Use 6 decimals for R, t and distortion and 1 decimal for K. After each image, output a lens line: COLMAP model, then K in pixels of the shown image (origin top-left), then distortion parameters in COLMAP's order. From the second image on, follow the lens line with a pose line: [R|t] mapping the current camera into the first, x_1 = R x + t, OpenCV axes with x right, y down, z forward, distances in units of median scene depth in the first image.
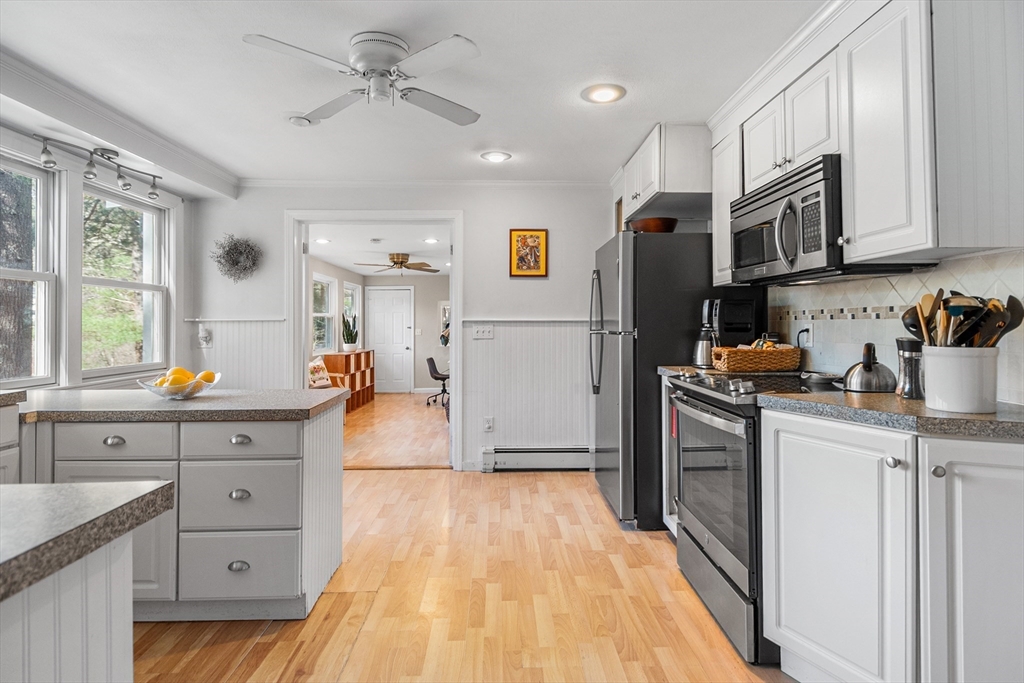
lens RADIAL K [[543.3, 0, 515.0], [0, 543.3, 315.7], [0, 0, 1]] dist [0.003028, -0.000119]
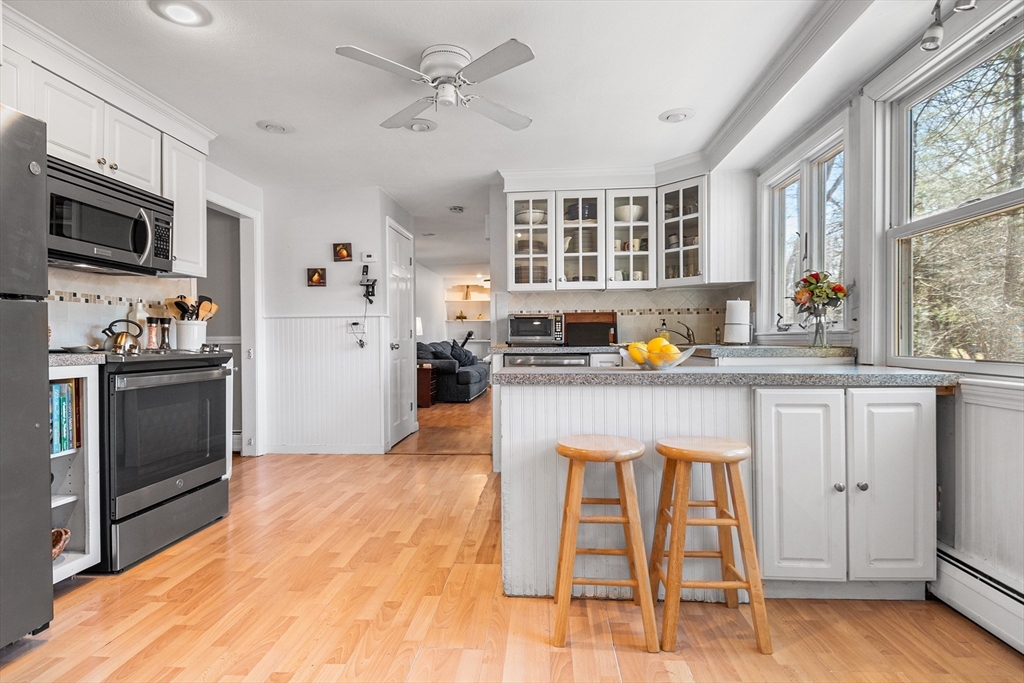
lens RADIAL K [[543.3, 0, 514.7], [0, 543.3, 341.2], [0, 0, 1]] dist [0.003028, -0.000119]
pose [[-0.995647, 0.006697, 0.092966, -0.471818], [0.005585, 0.999910, -0.012208, 0.114207], [-0.093039, -0.011636, -0.995594, 2.044228]]
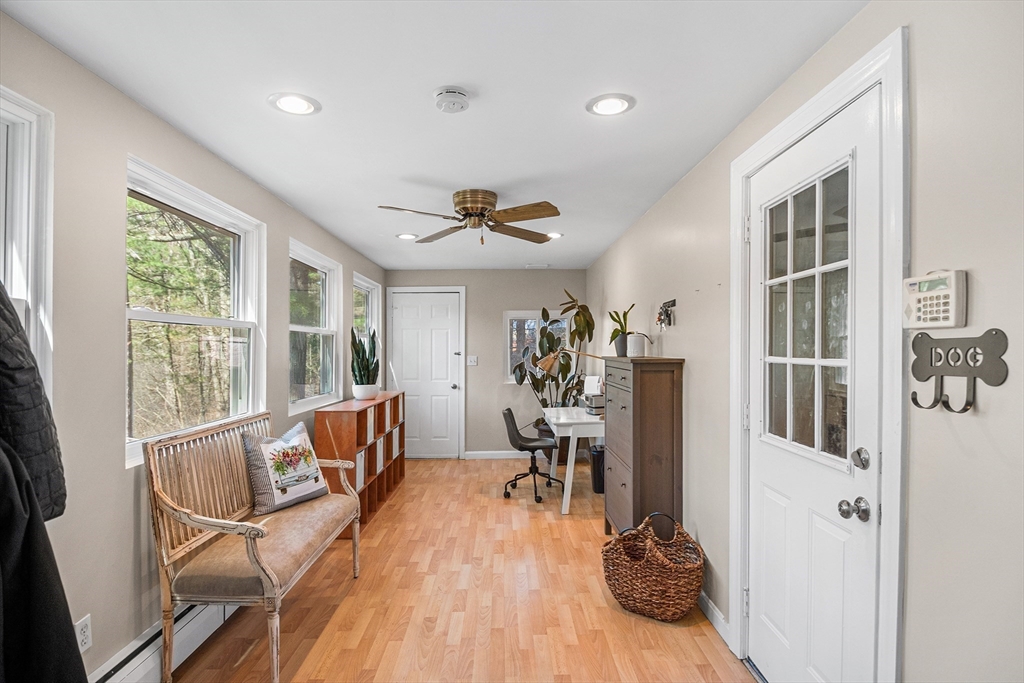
lens RADIAL K [[543.3, 0, 504.2], [0, 543.3, 346.3], [0, 0, 1]] dist [0.003028, -0.000119]
pose [[0.999518, 0.002288, -0.030960, -0.139035], [-0.001887, 0.999914, 0.012975, 0.005995], [0.030987, -0.012910, 0.999436, 0.435537]]
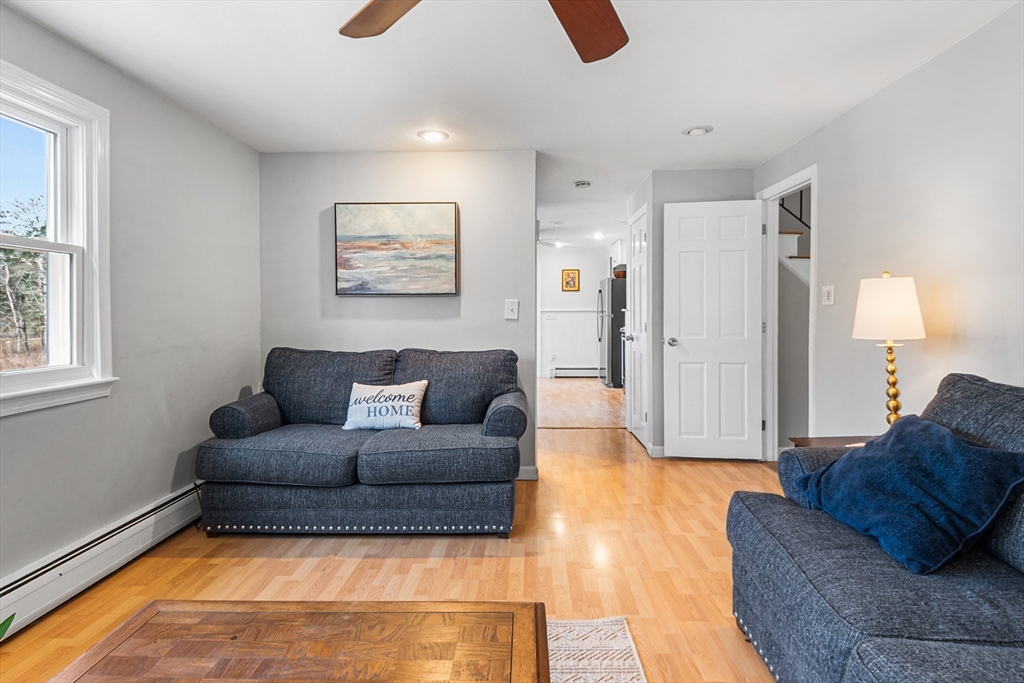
lens RADIAL K [[543.3, 0, 519.4], [0, 543.3, 312.9], [0, 0, 1]] dist [0.003028, -0.000119]
pose [[0.999087, -0.000198, -0.042721, -0.171609], [0.000906, 0.999862, 0.016560, -0.035857], [0.042712, -0.016584, 0.998950, -2.362940]]
